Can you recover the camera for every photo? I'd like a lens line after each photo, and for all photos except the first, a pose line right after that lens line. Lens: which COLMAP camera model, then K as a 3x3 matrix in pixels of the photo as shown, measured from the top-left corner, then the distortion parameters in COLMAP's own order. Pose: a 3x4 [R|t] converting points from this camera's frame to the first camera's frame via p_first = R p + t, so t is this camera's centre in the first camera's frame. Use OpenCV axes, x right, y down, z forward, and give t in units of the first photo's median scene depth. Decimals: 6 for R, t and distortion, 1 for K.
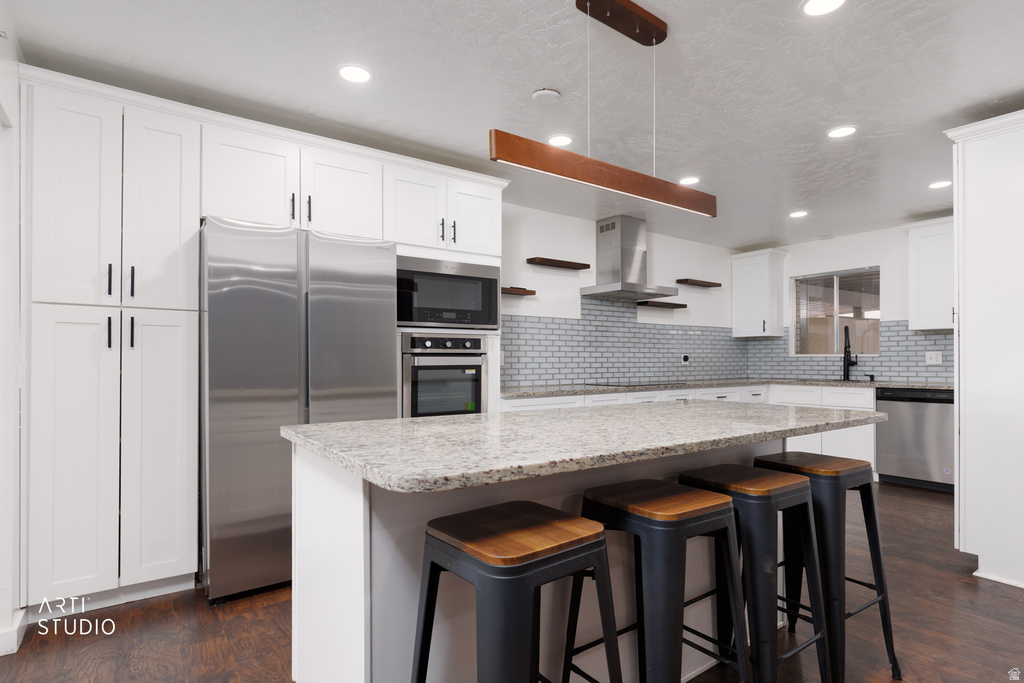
lens RADIAL K [[521.1, 0, 511.0], [0, 521.1, 359.1], [0, 0, 1]] dist [0.000796, -0.000701]
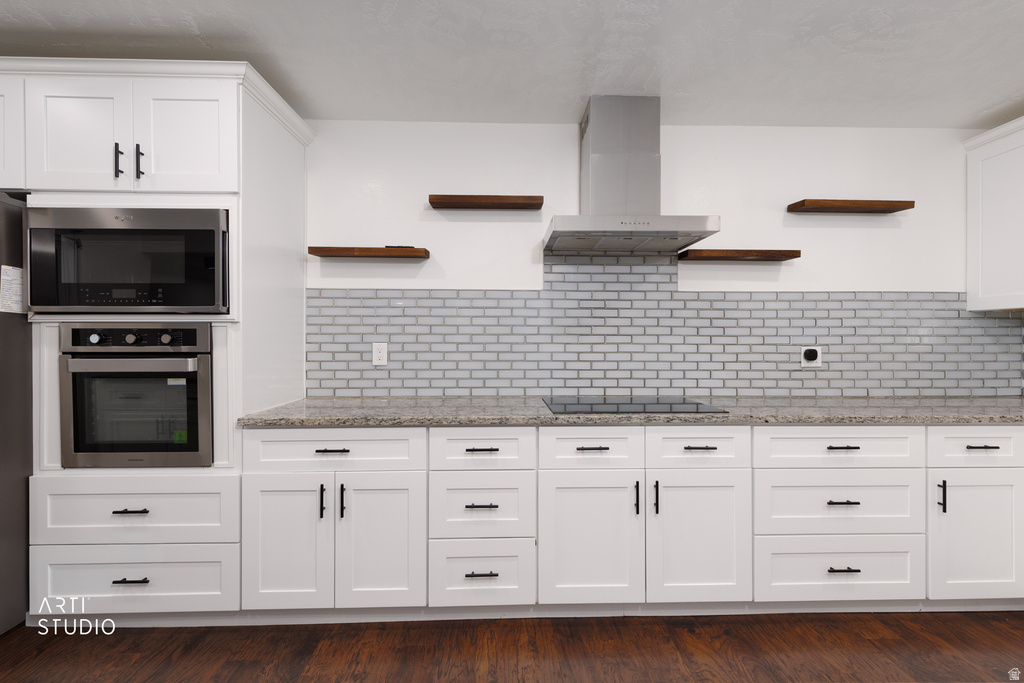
lens RADIAL K [[458.8, 0, 513.9], [0, 458.8, 339.5], [0, 0, 1]] dist [0.005551, -0.001082]
pose [[0.837417, 0.005009, -0.546541, 0.399108], [-0.002490, 0.999983, 0.005349, -0.021621], [0.546558, -0.003119, 0.837415, 0.535404]]
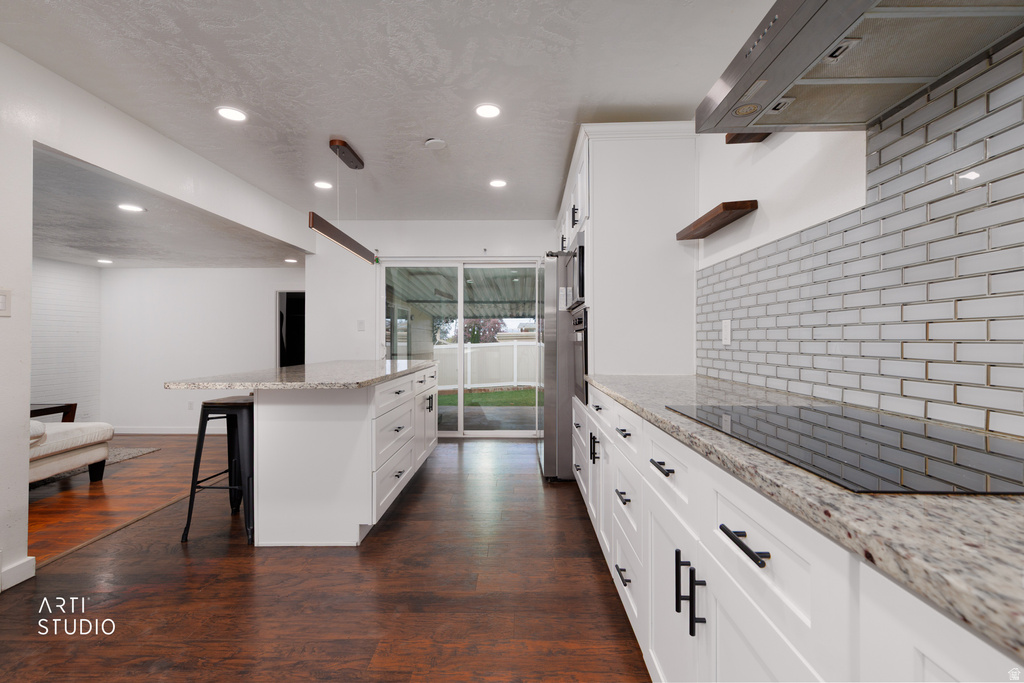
lens RADIAL K [[458.8, 0, 516.0], [0, 458.8, 339.0], [0, 0, 1]] dist [0.005551, -0.001082]
pose [[-0.585683, 0.000524, -0.810540, 0.490289], [0.002450, 0.999996, -0.001124, 0.005162], [0.810537, -0.002644, -0.585682, 0.994477]]
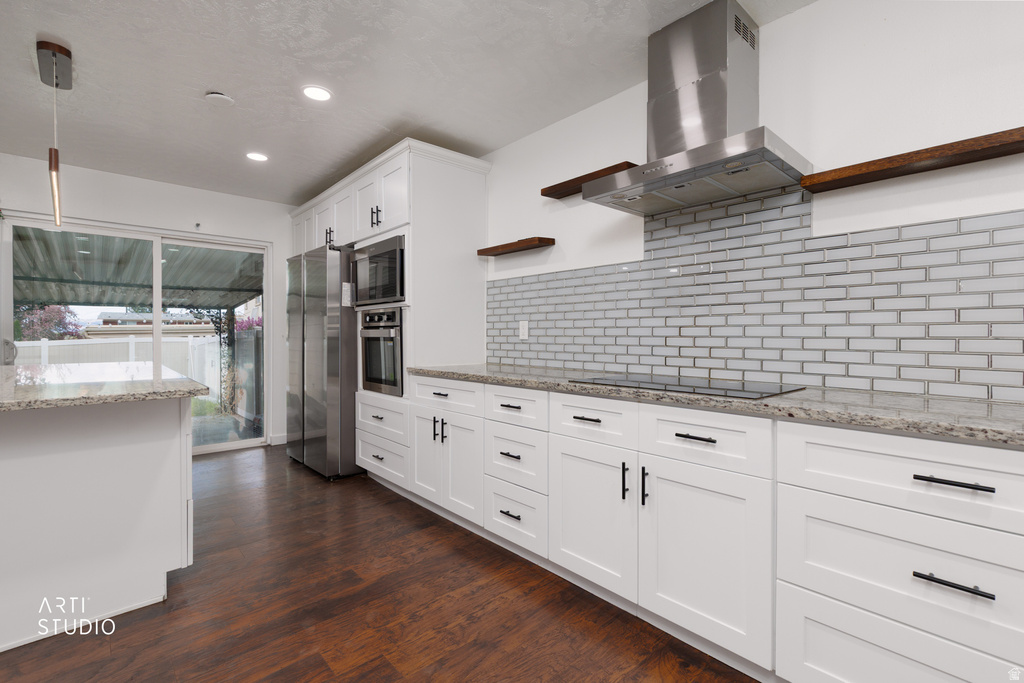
lens RADIAL K [[458.8, 0, 517.1], [0, 458.8, 339.4], [0, 0, 1]] dist [0.005551, -0.001082]
pose [[0.130075, 0.010561, -0.991448, 0.613901], [0.000022, 0.999943, 0.010654, 0.004399], [0.991504, -0.001408, 0.130068, 0.800961]]
